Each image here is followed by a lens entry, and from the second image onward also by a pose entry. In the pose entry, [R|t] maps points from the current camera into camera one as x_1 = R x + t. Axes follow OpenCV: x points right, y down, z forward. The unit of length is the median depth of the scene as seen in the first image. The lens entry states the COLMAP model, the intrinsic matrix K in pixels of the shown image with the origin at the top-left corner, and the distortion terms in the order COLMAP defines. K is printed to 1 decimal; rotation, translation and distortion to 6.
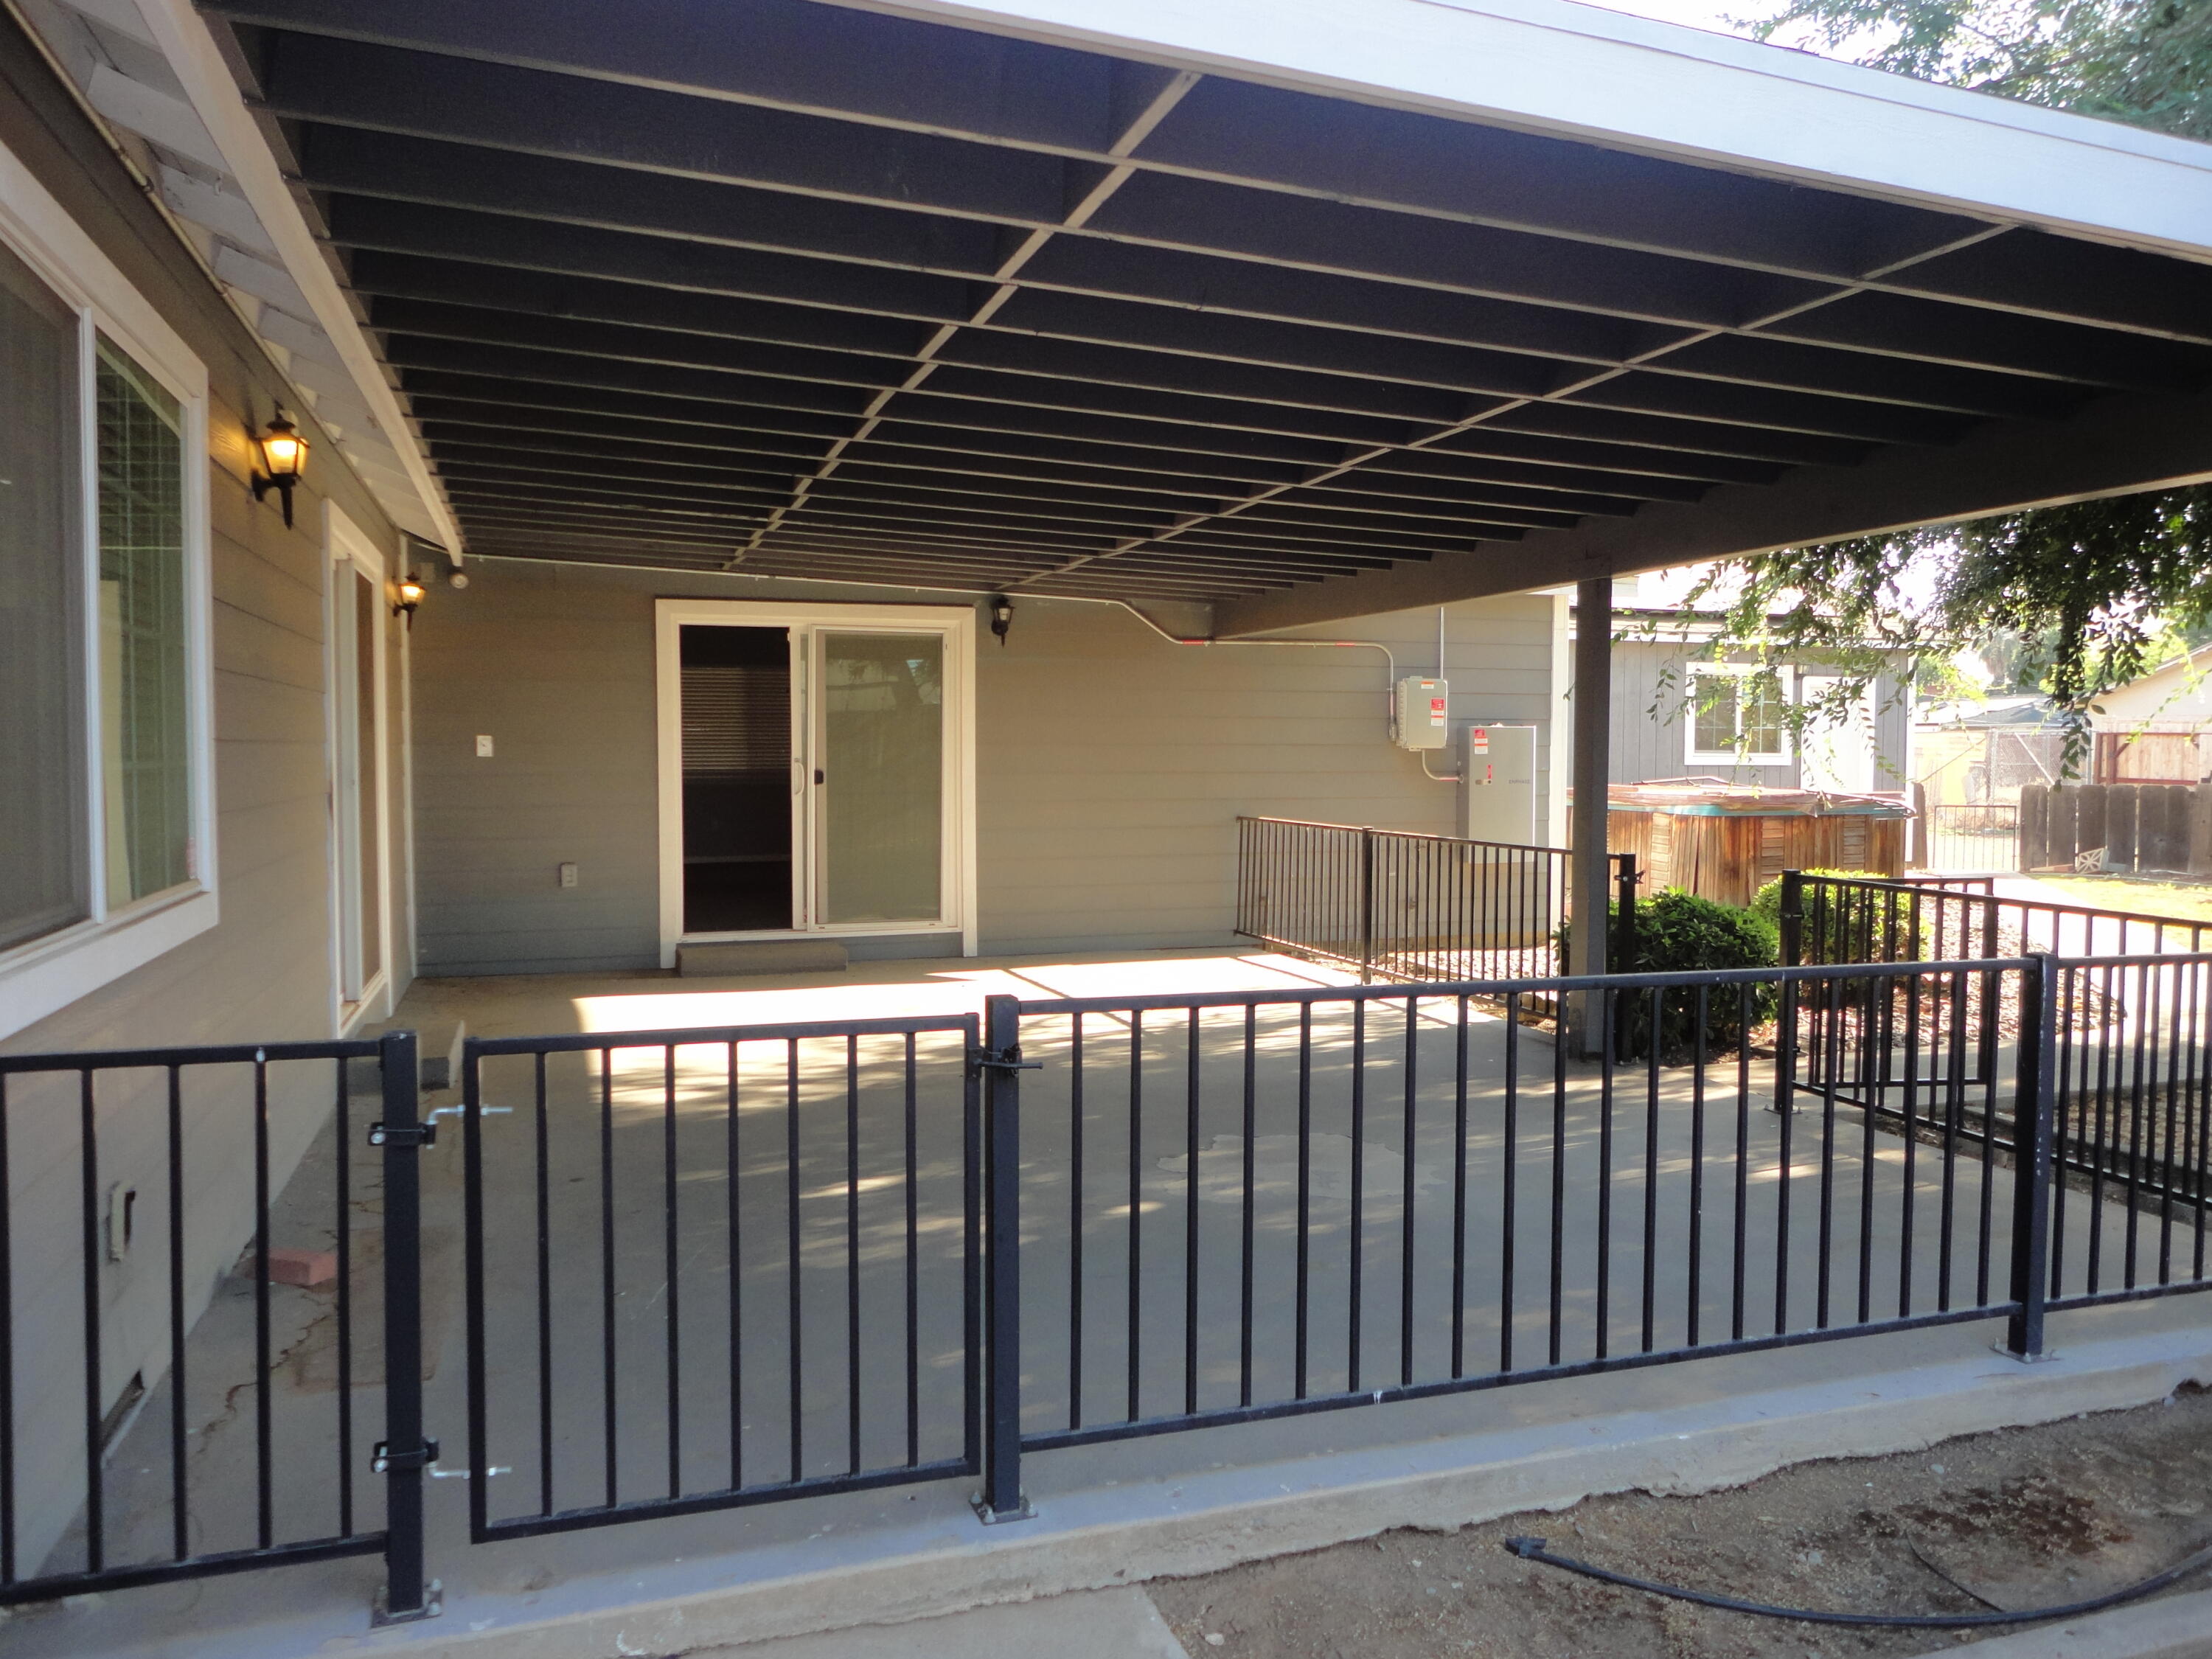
lens RADIAL K [[1622.8, 0, 1107.4], [0, 1622.8, 827.2], [0, 0, 1]] dist [0.004140, -0.000989]
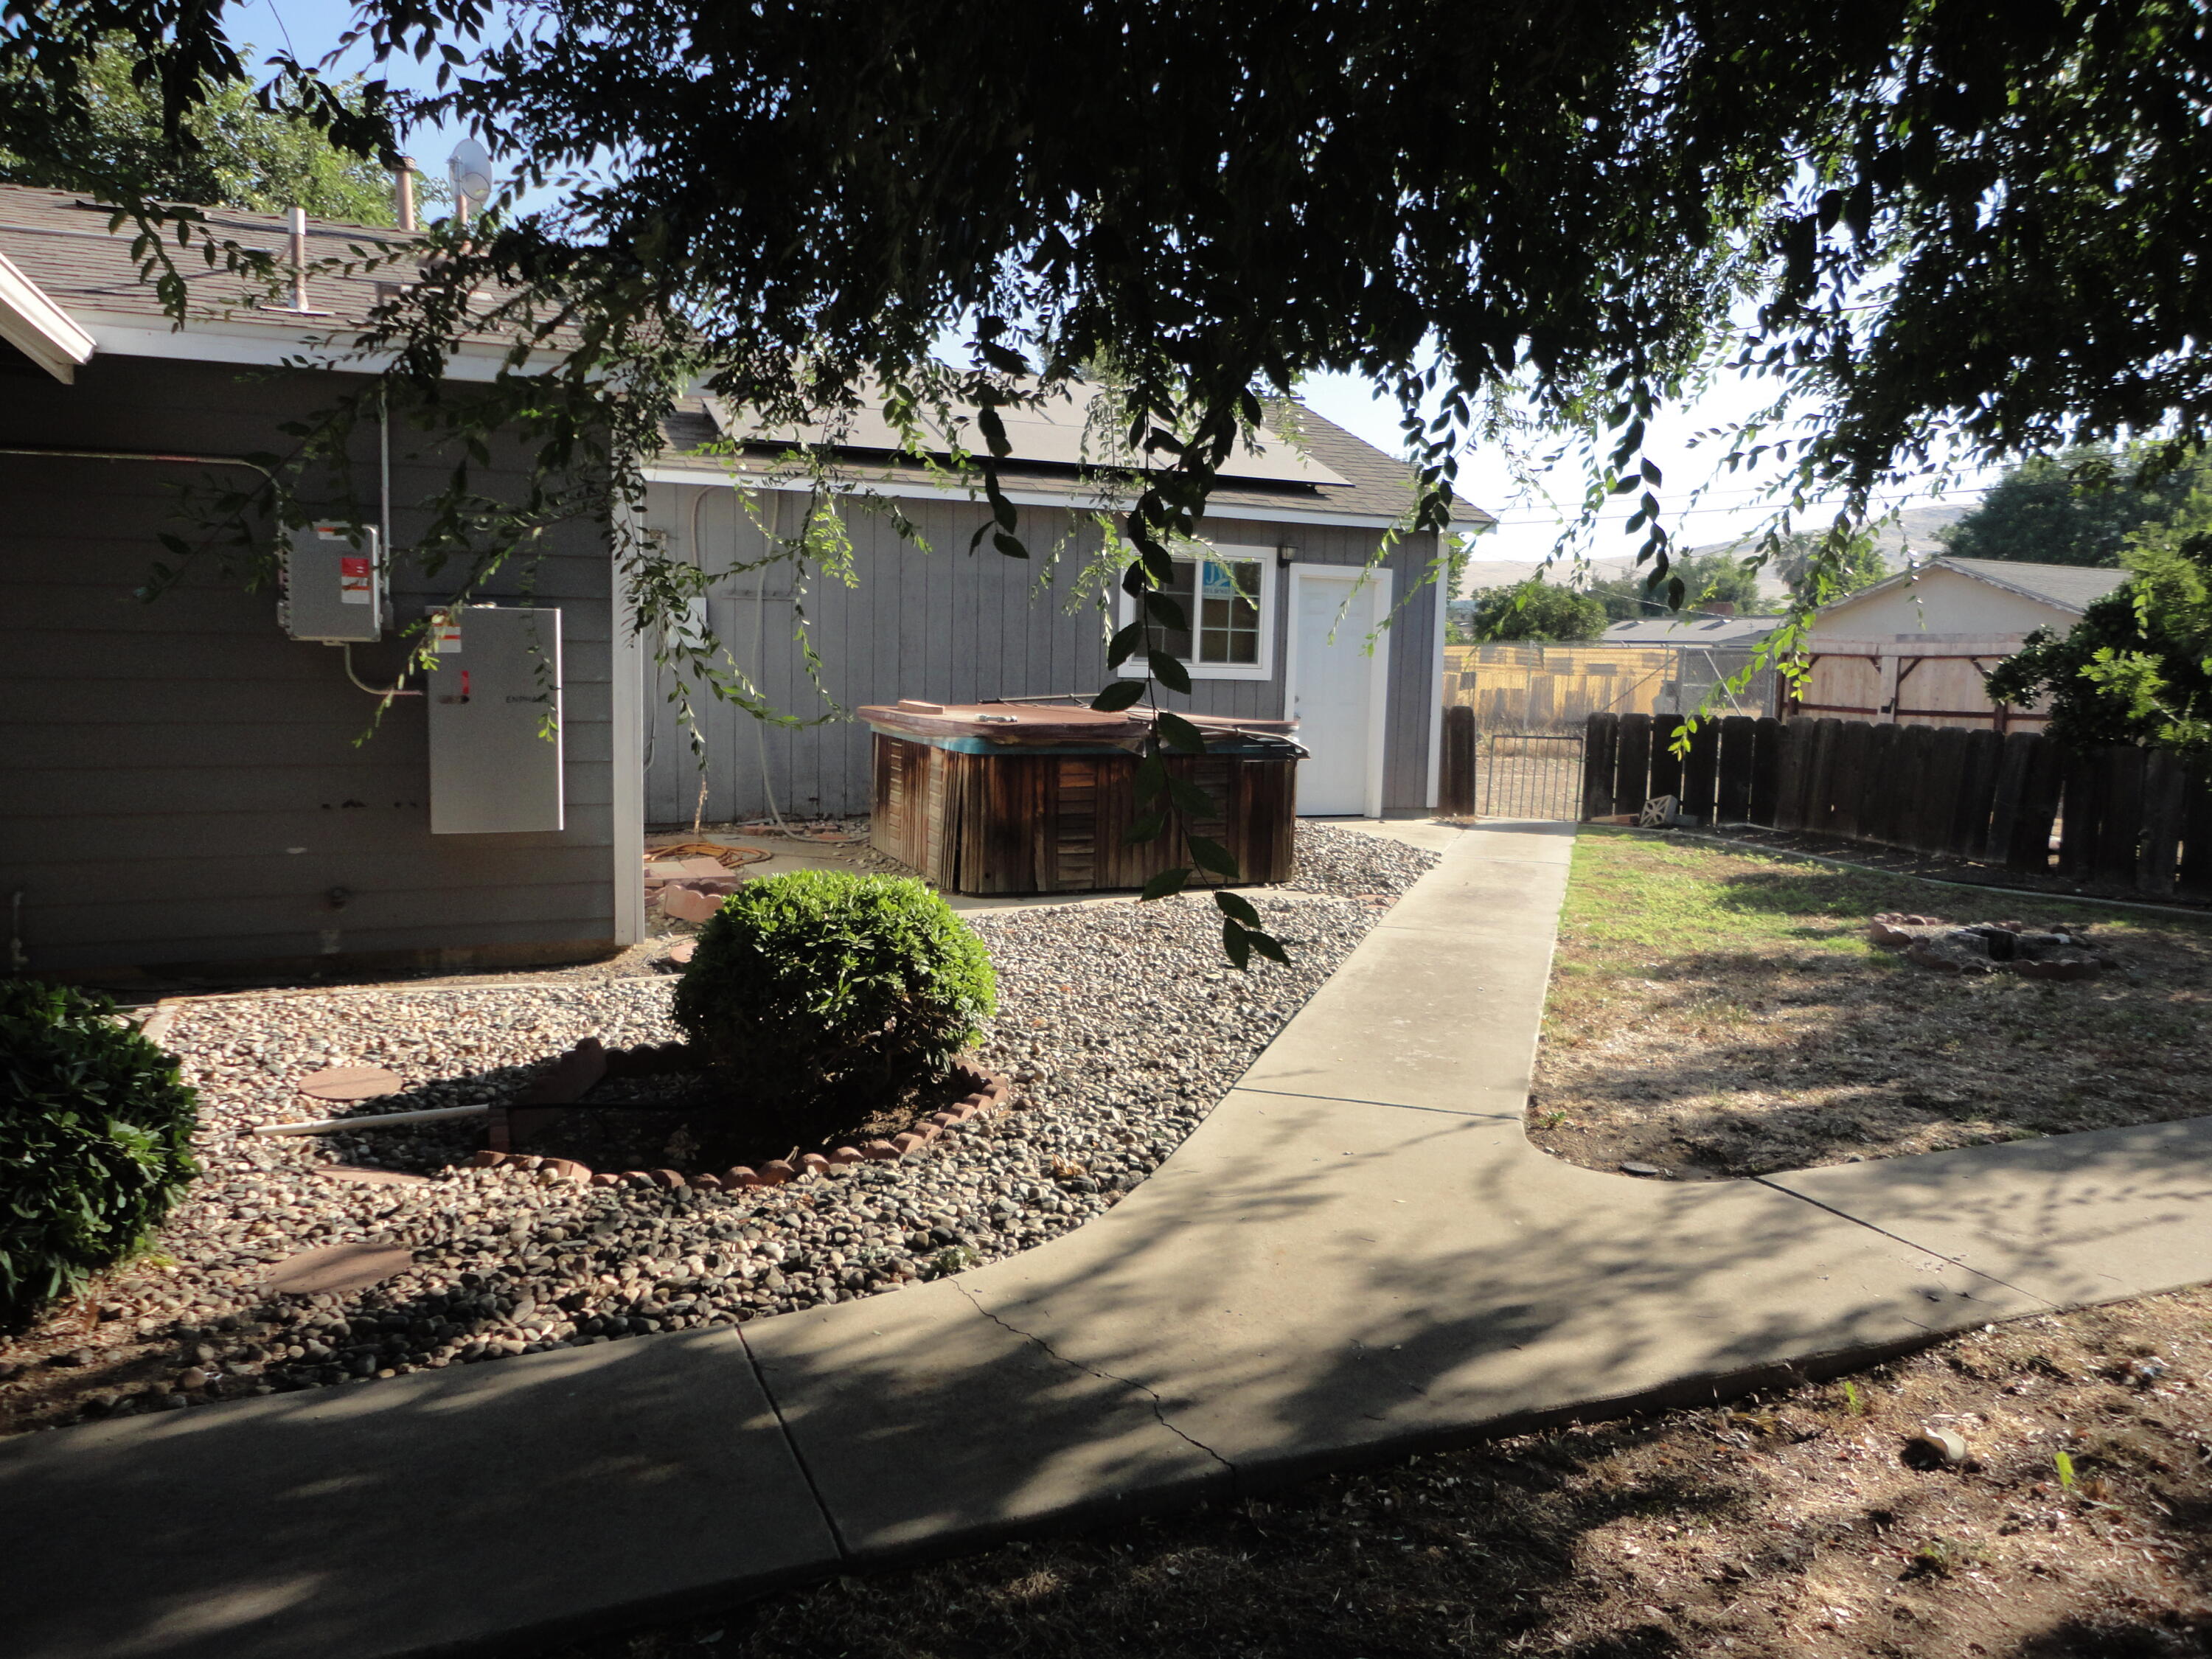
lens RADIAL K [[1622.8, 0, 1113.9], [0, 1622.8, 832.1], [0, 0, 1]] dist [0.004140, -0.000989]
pose [[0.996160, 0.016532, 0.085977, 0.473899], [-0.022178, 0.997630, 0.065128, -0.025215], [-0.084697, -0.066785, 0.994166, 0.411656]]
